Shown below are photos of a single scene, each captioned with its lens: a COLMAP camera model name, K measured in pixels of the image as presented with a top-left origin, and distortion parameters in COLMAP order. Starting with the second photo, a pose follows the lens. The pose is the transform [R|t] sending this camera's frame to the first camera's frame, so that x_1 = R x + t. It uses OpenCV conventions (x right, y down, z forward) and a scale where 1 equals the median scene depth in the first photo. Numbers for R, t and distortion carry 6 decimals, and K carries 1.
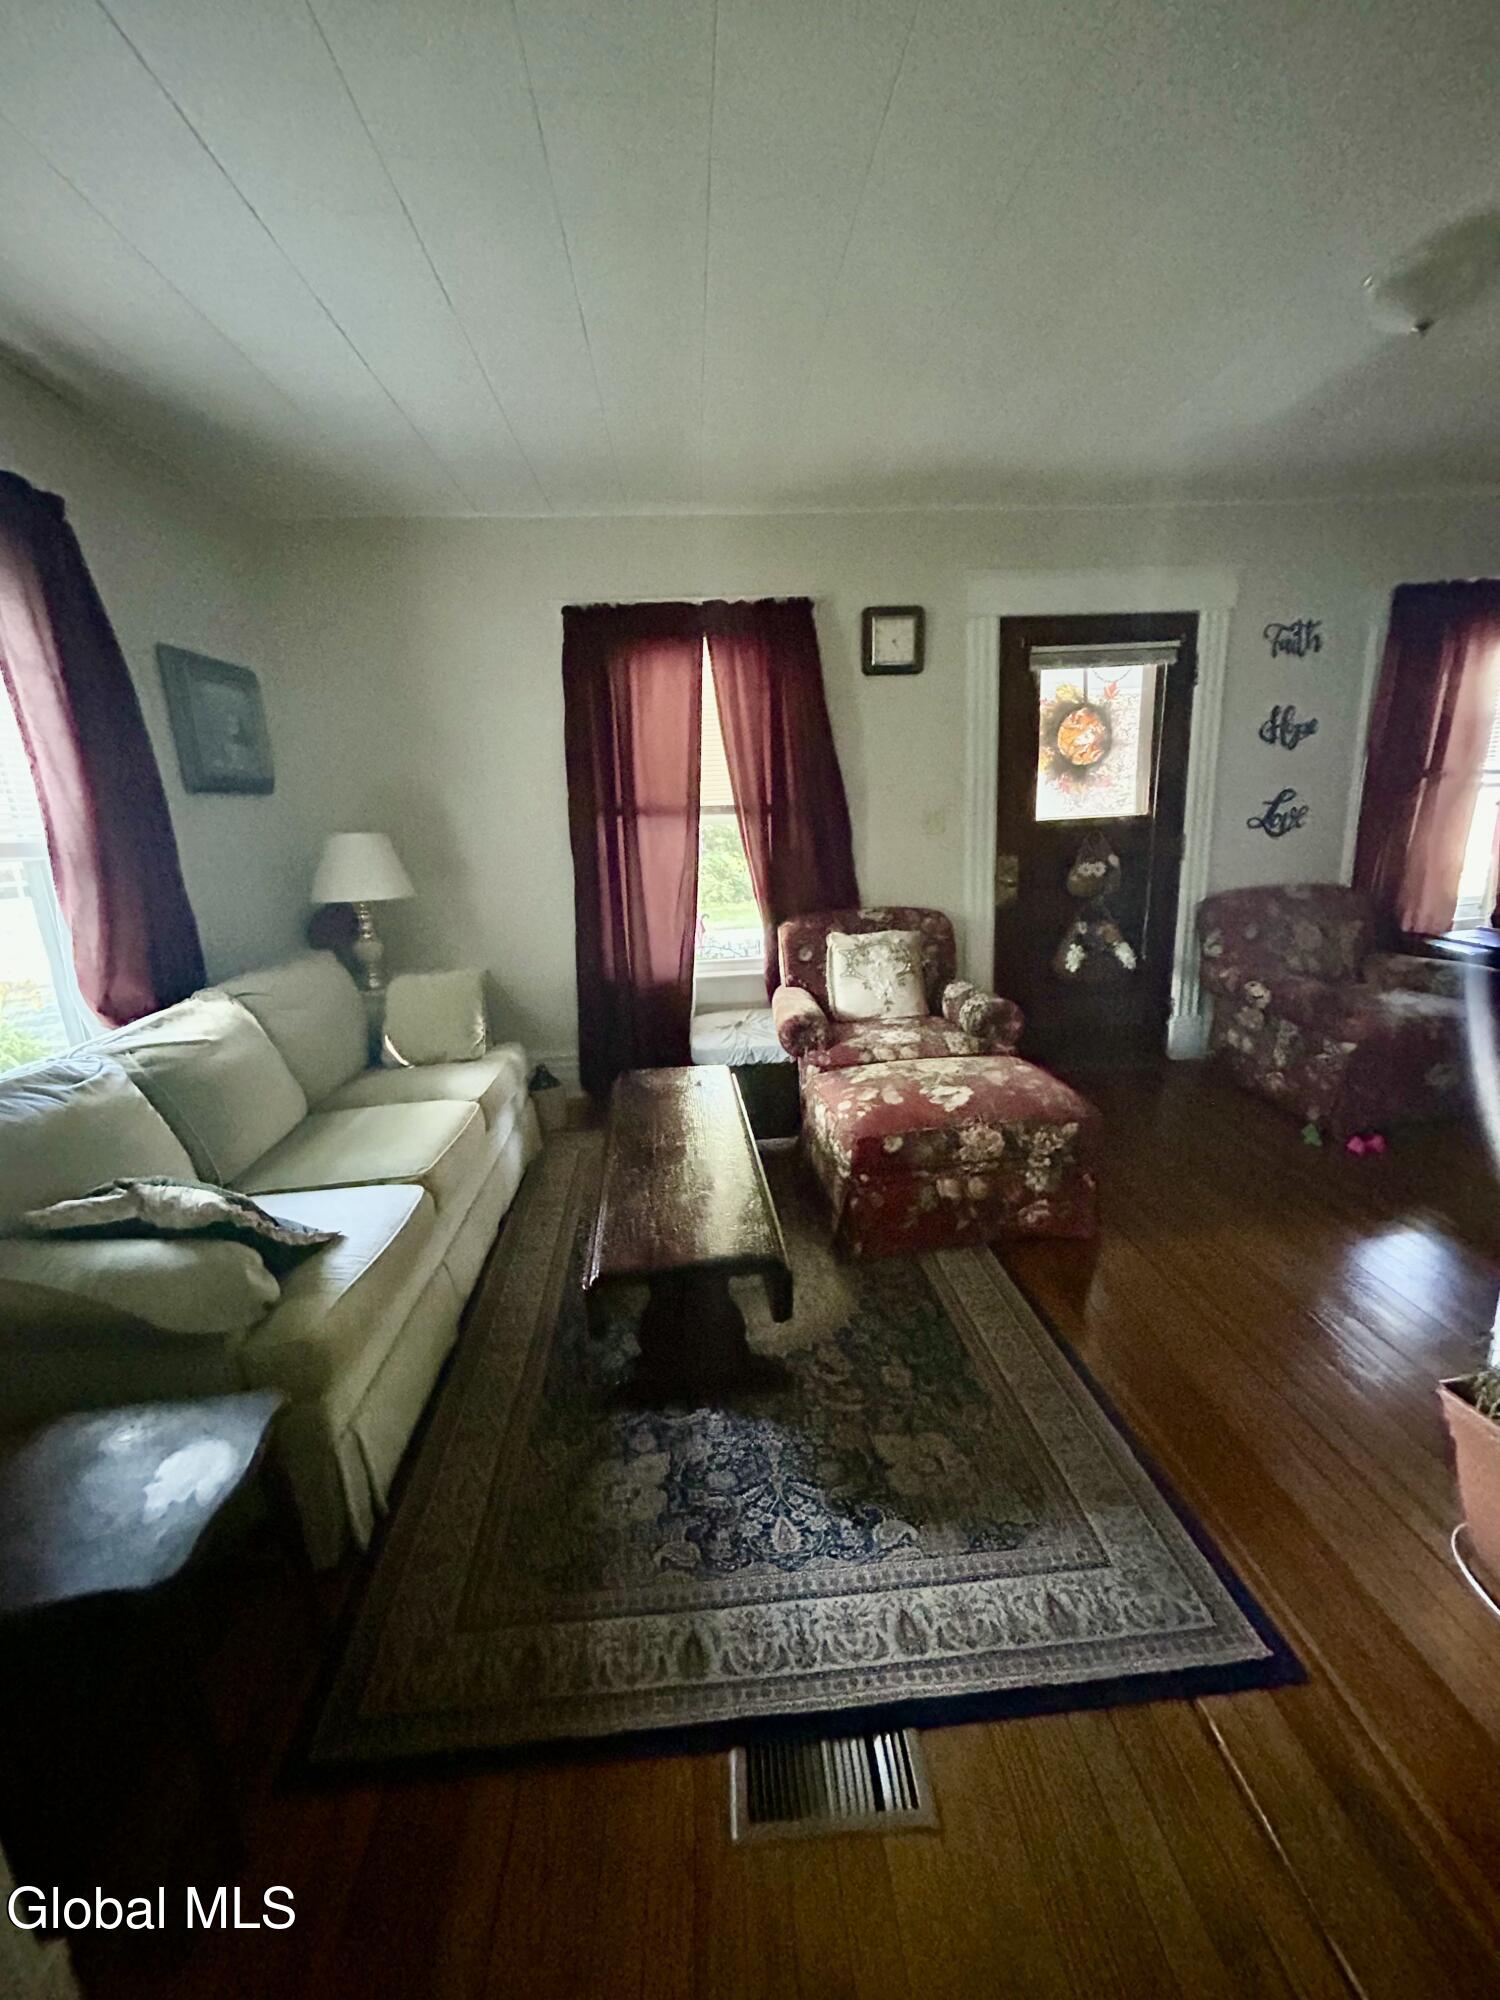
lens RADIAL K [[780.3, 0, 750.0], [0, 780.3, 1000.0], [0, 0, 1]] dist [0.000108, -0.000125]
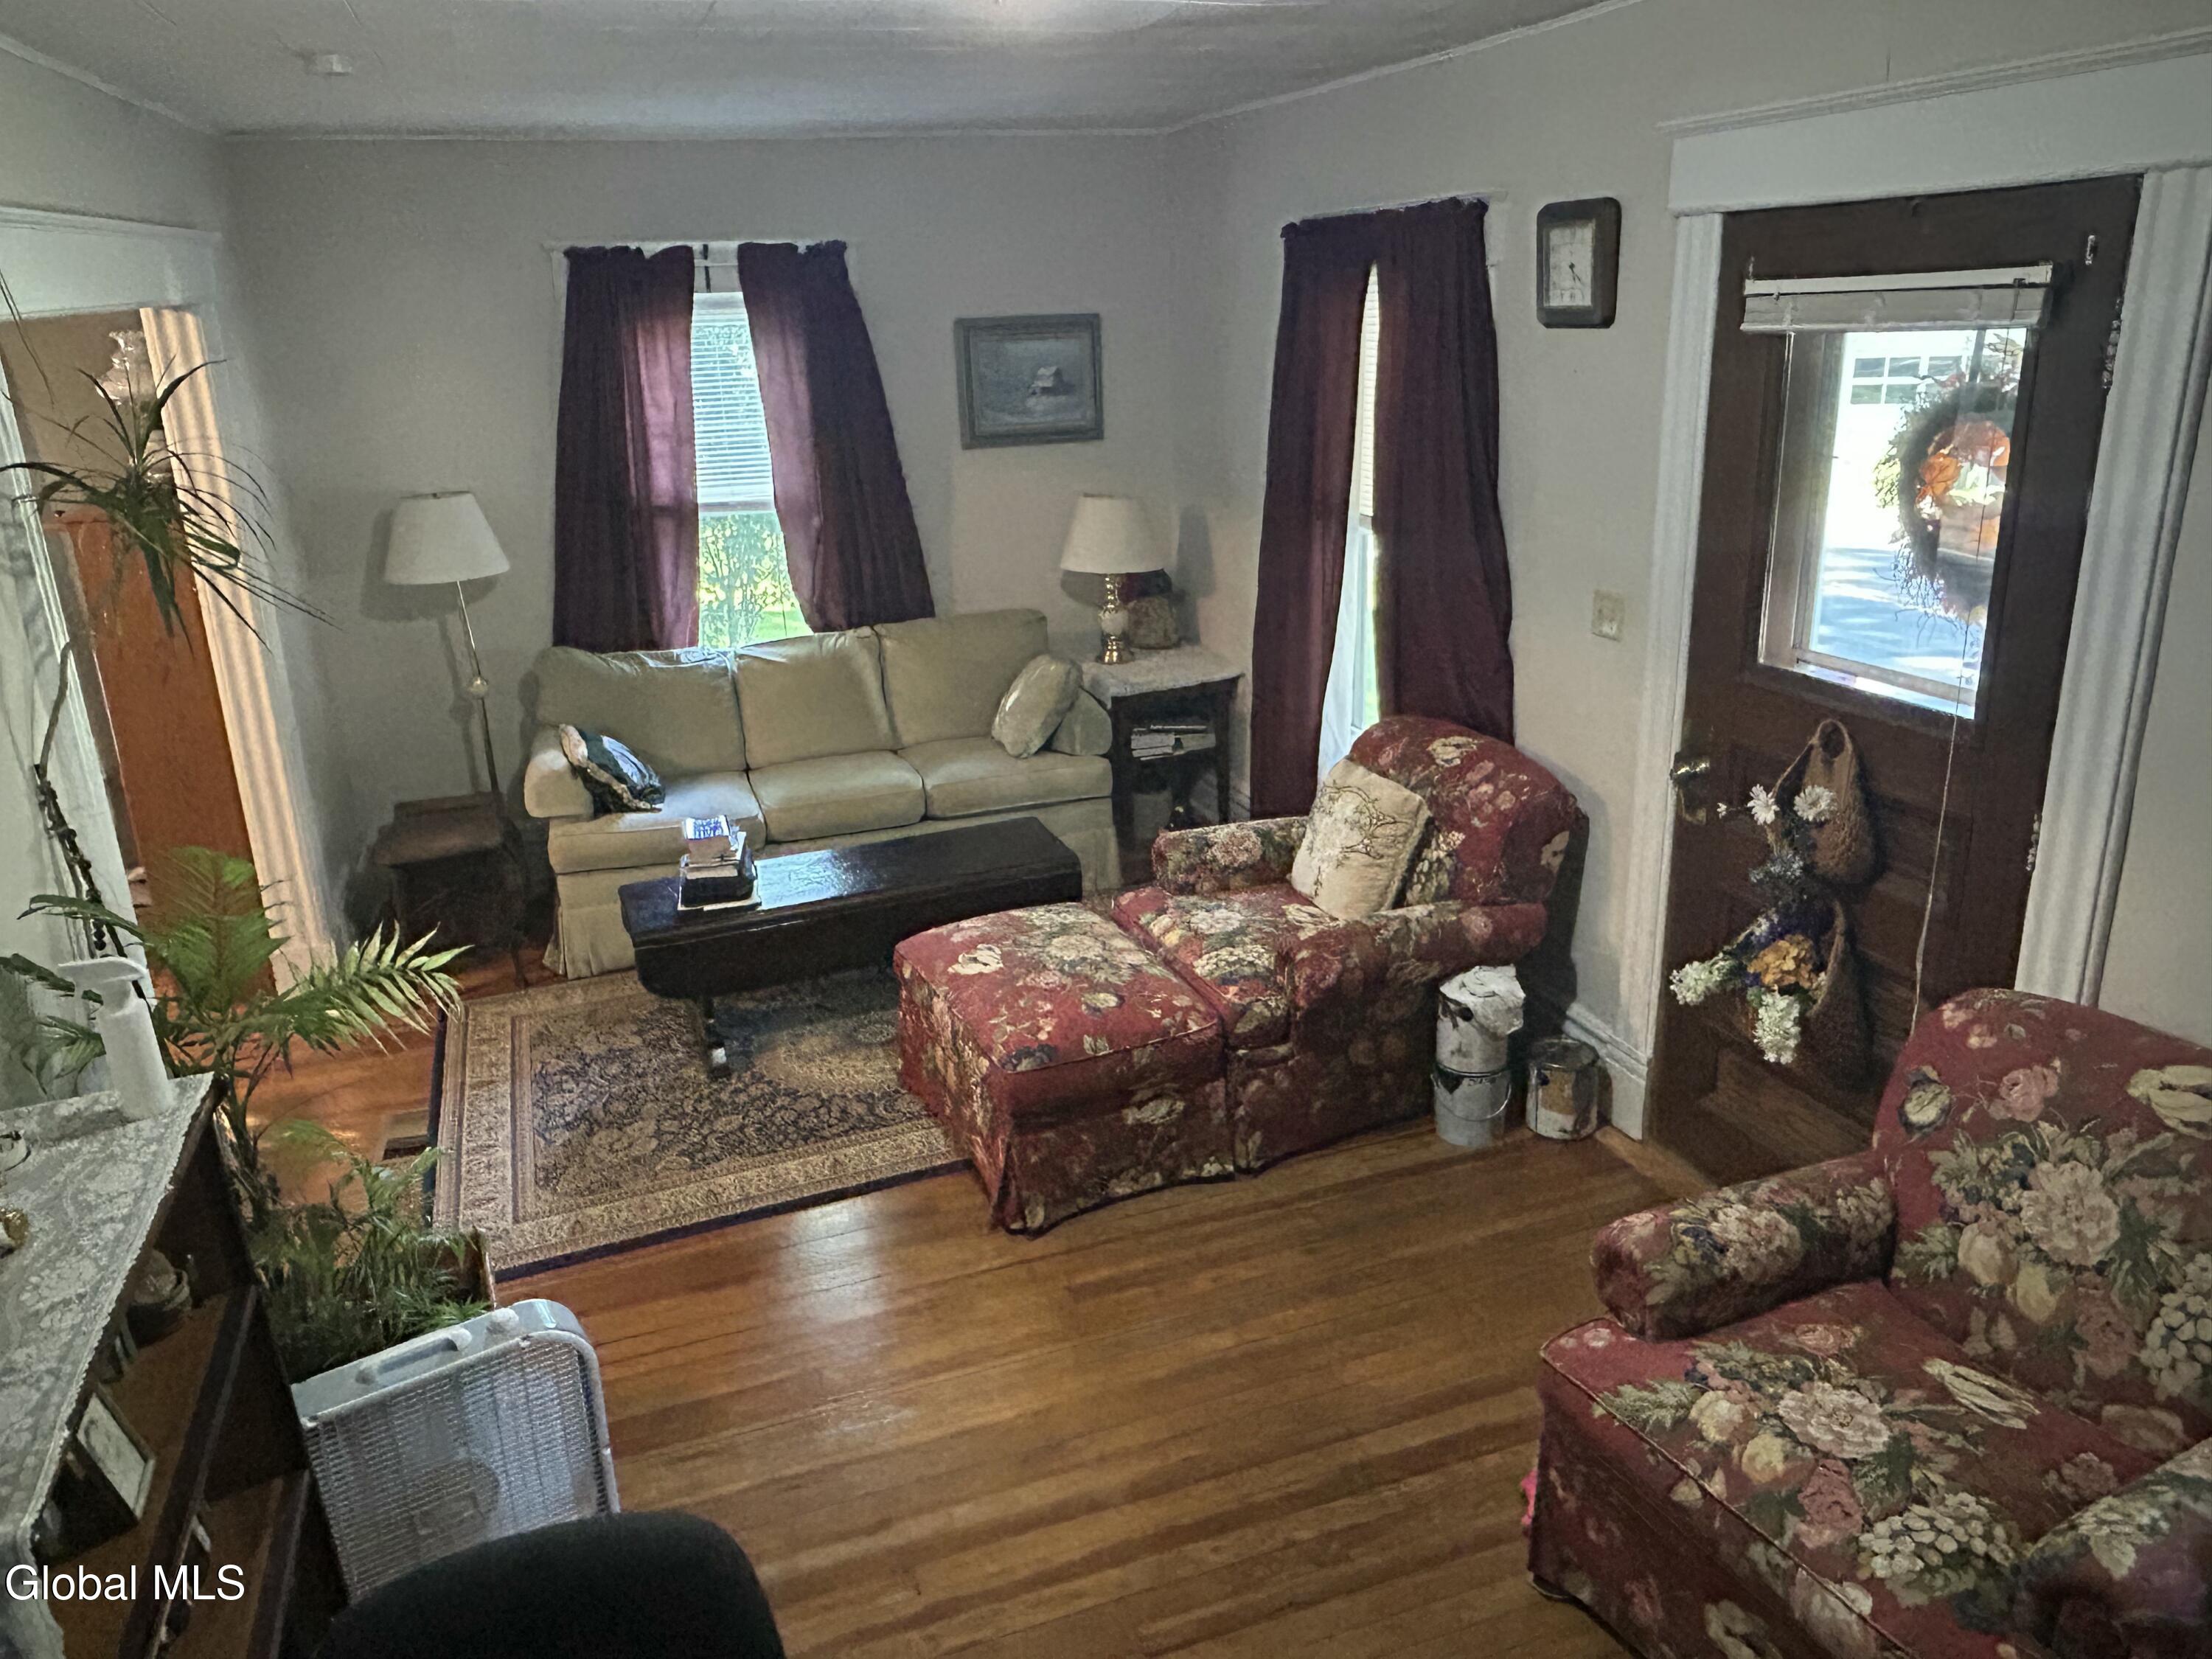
lens RADIAL K [[1576.0, 0, 1106.0], [0, 1576.0, 829.5], [0, 0, 1]] dist [0.003333, -0.008178]
pose [[0.258897, 0.333135, -0.906639, 1.201030], [-0.235044, 0.932155, 0.275392, -0.332256], [0.936871, 0.141802, 0.319634, 0.432798]]
